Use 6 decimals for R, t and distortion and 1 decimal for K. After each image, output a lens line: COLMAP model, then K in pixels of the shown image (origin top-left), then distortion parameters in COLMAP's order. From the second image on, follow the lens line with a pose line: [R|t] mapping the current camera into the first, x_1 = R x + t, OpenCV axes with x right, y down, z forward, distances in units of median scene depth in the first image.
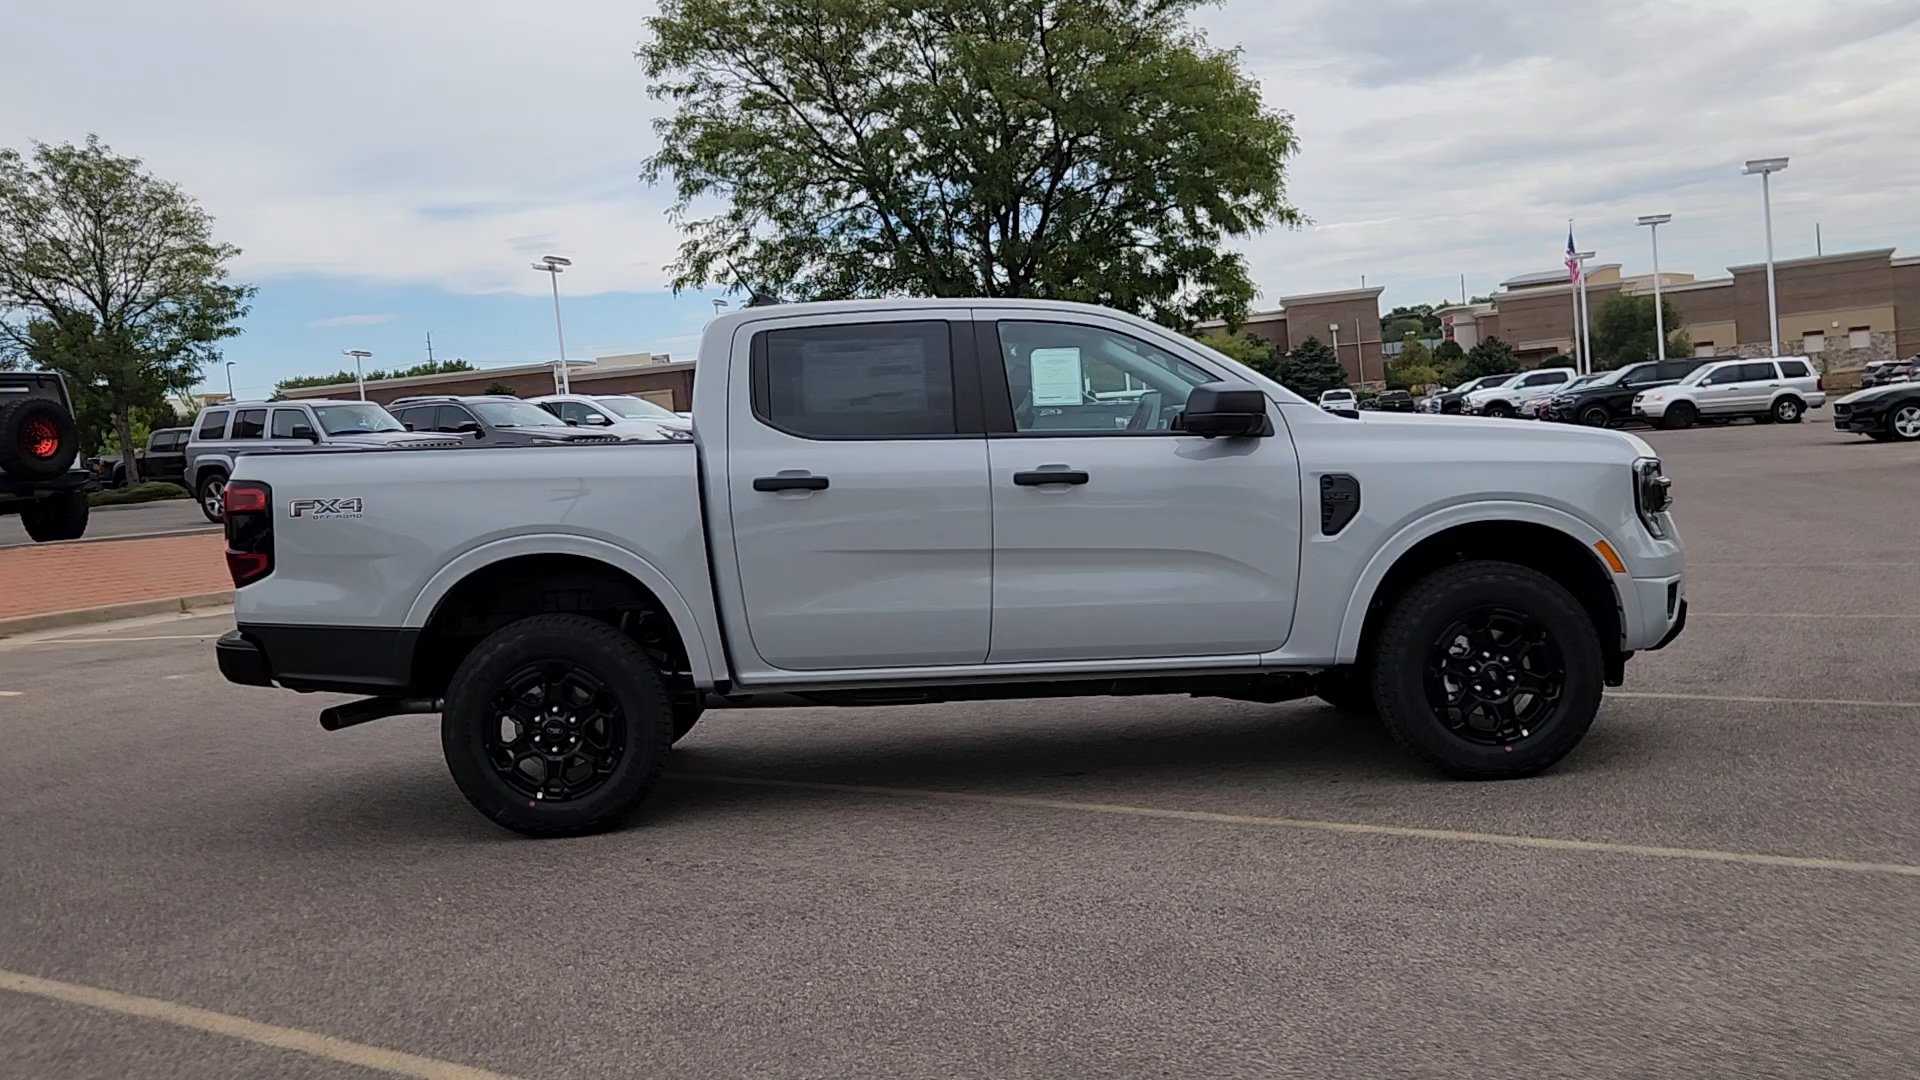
lens RADIAL K [[1909.1, 0, 944.6], [0, 1909.1, 540.2], [0, 0, 1]] dist [0.025877, 0.000000]
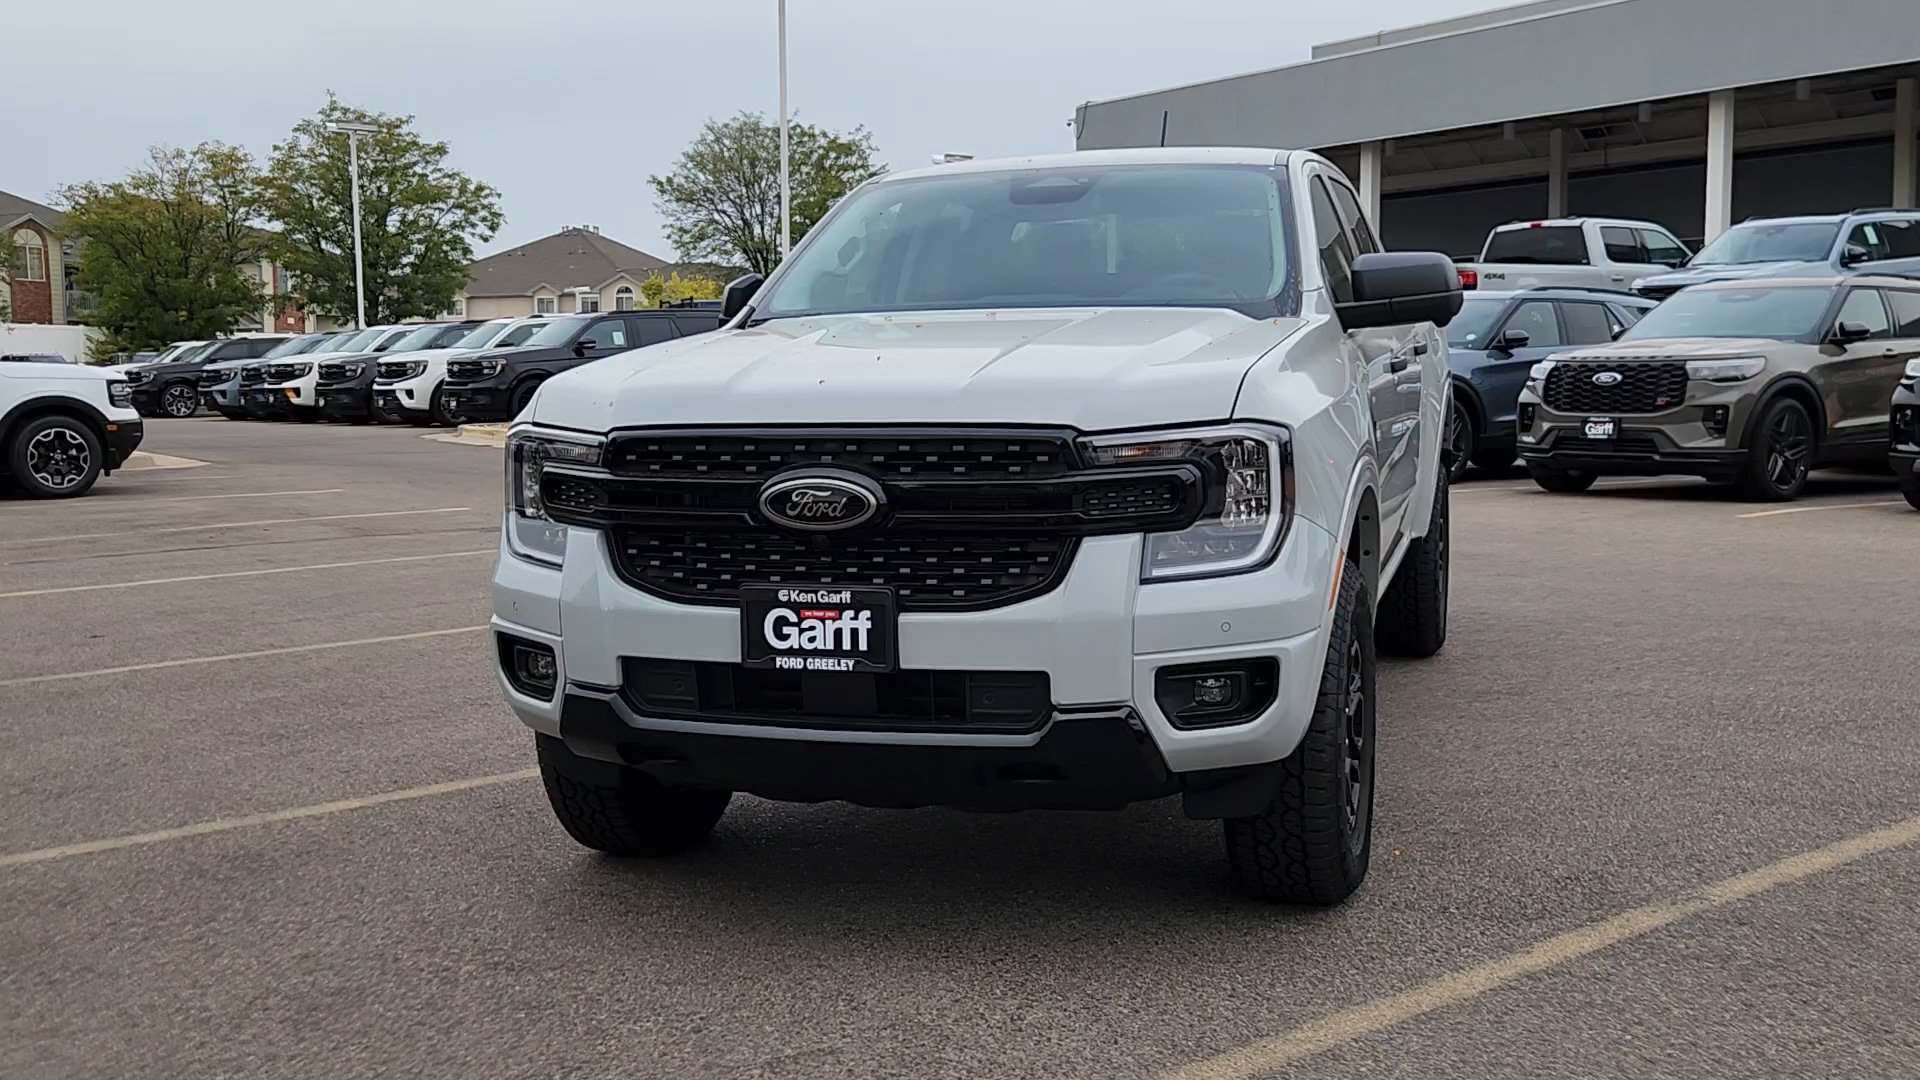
lens RADIAL K [[1909.1, 0, 960.0], [0, 1909.1, 543.2], [0, 0, 1]] dist [0.025877, 0.000000]
pose [[-0.340570, 0.166191, -0.925415, 0.886163], [-0.019796, 0.982769, 0.183776, -0.119361], [0.940011, 0.080908, -0.331412, 1.338523]]
